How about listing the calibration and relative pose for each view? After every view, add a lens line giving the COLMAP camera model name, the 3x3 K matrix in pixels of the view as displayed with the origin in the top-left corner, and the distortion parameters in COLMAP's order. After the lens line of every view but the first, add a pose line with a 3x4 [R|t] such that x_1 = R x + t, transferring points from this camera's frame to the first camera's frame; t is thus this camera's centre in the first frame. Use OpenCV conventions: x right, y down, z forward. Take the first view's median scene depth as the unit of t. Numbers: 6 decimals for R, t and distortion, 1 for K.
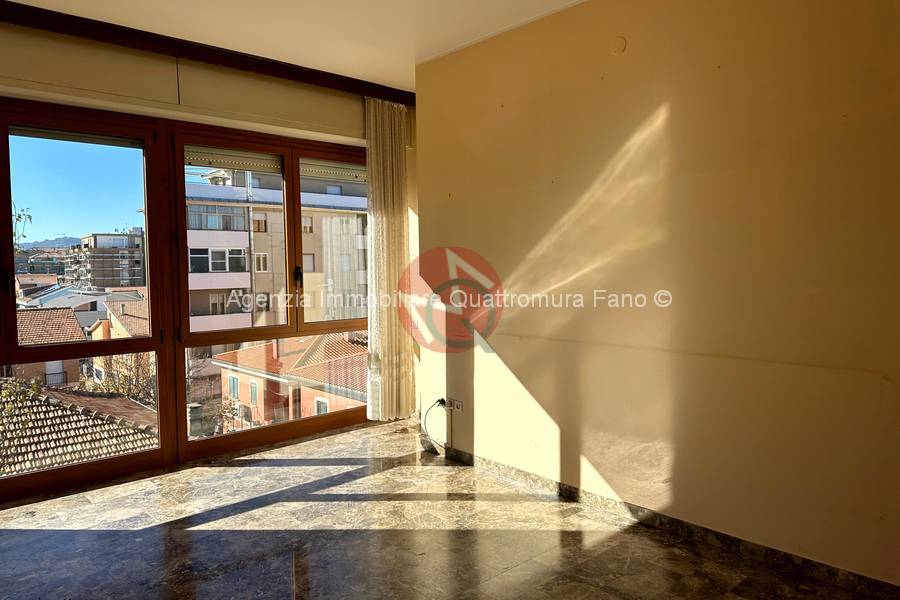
lens RADIAL K [[620.5, 0, 453.7], [0, 620.5, 293.9], [0, 0, 1]] dist [0.082347, -0.103976]
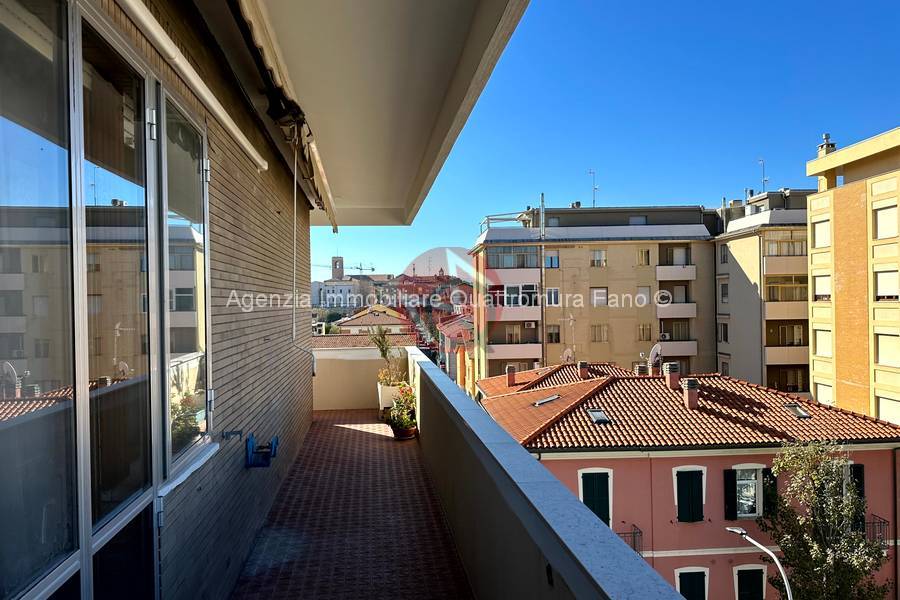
lens RADIAL K [[620.5, 0, 446.2], [0, 620.5, 304.5], [0, 0, 1]] dist [0.082347, -0.103976]
pose [[0.782746, 0.003092, -0.622334, 0.208747], [-0.022356, 0.999482, -0.023152, -0.008842], [0.621940, 0.032035, 0.782409, 0.065142]]
